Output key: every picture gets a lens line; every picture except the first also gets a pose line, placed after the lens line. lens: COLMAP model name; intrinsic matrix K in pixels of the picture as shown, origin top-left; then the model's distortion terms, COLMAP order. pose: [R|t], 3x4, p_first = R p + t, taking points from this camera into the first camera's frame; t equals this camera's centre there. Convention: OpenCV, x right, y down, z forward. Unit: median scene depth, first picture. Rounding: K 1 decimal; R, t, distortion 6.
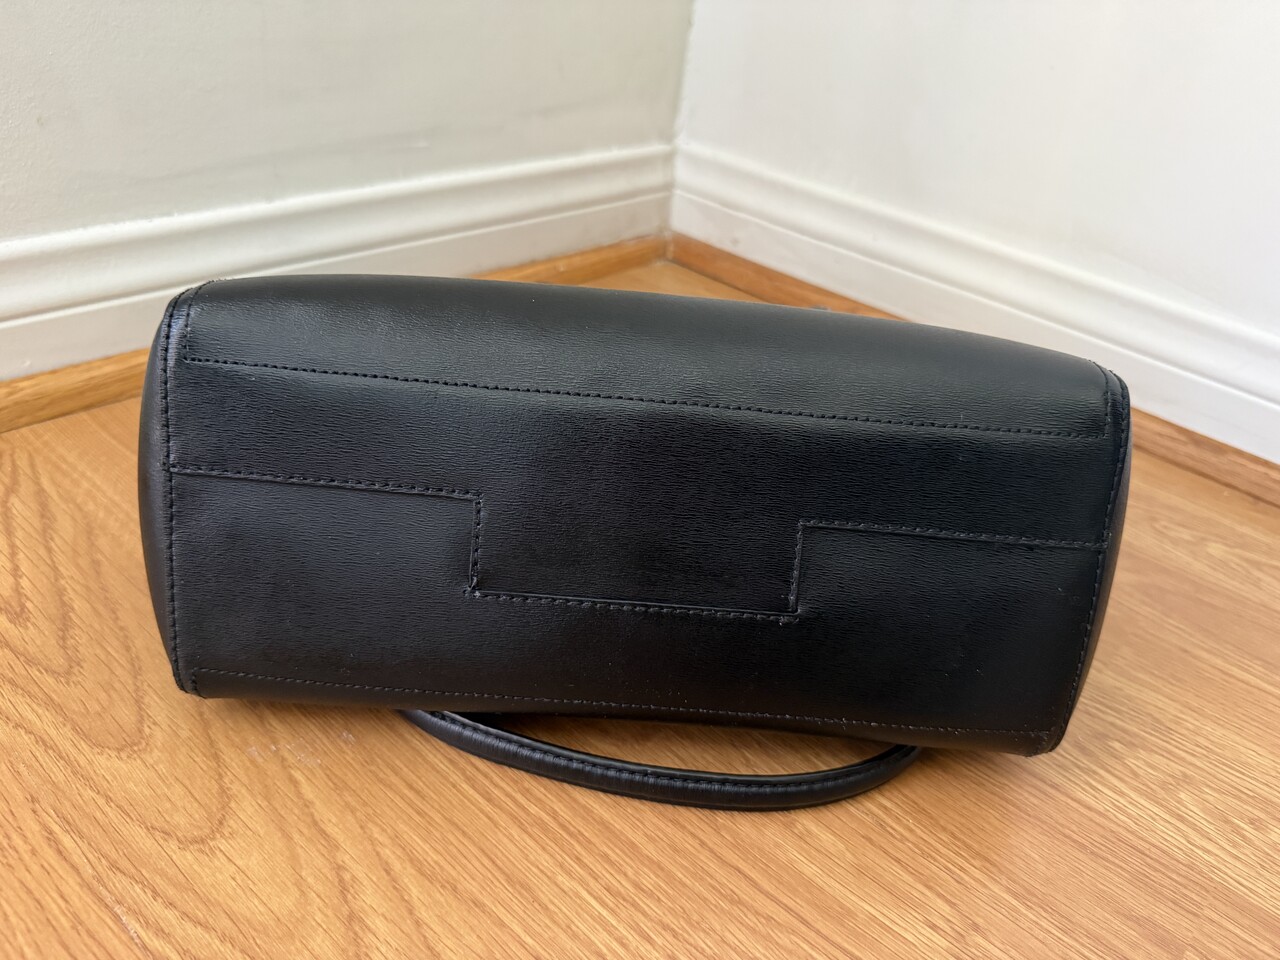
lens RADIAL K [[886.1, 0, 634.5], [0, 886.1, 486.5], [0, 0, 1]] dist [-0.036458, 0.012635]
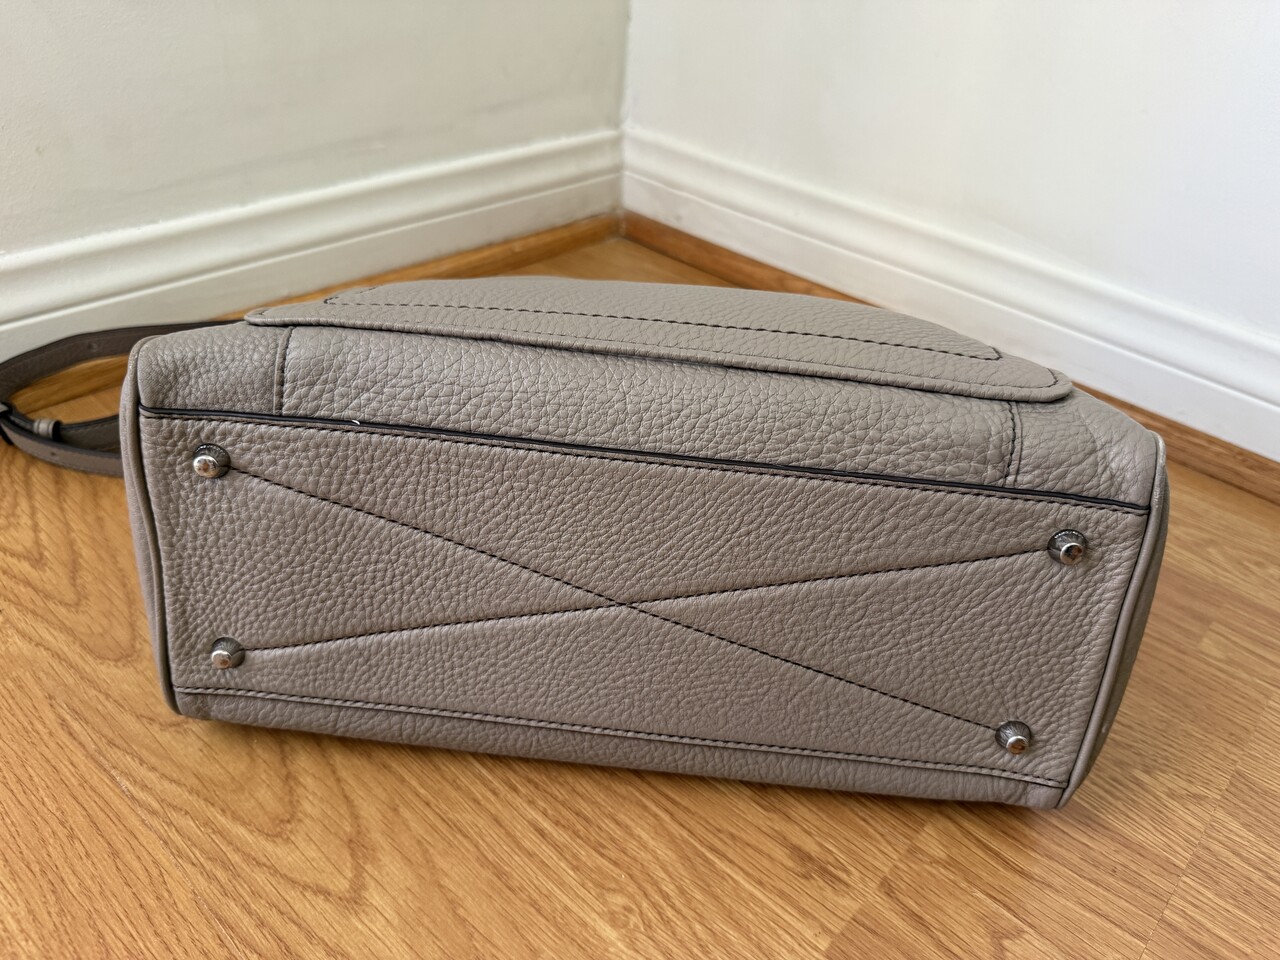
lens RADIAL K [[886.1, 0, 641.3], [0, 886.1, 477.8], [0, 0, 1]] dist [-0.036458, 0.012635]
pose [[0.999238, -0.026911, -0.028282, 0.191839], [0.027832, 0.999077, 0.032710, 0.012838], [0.027376, -0.033473, 0.999065, -0.214878]]
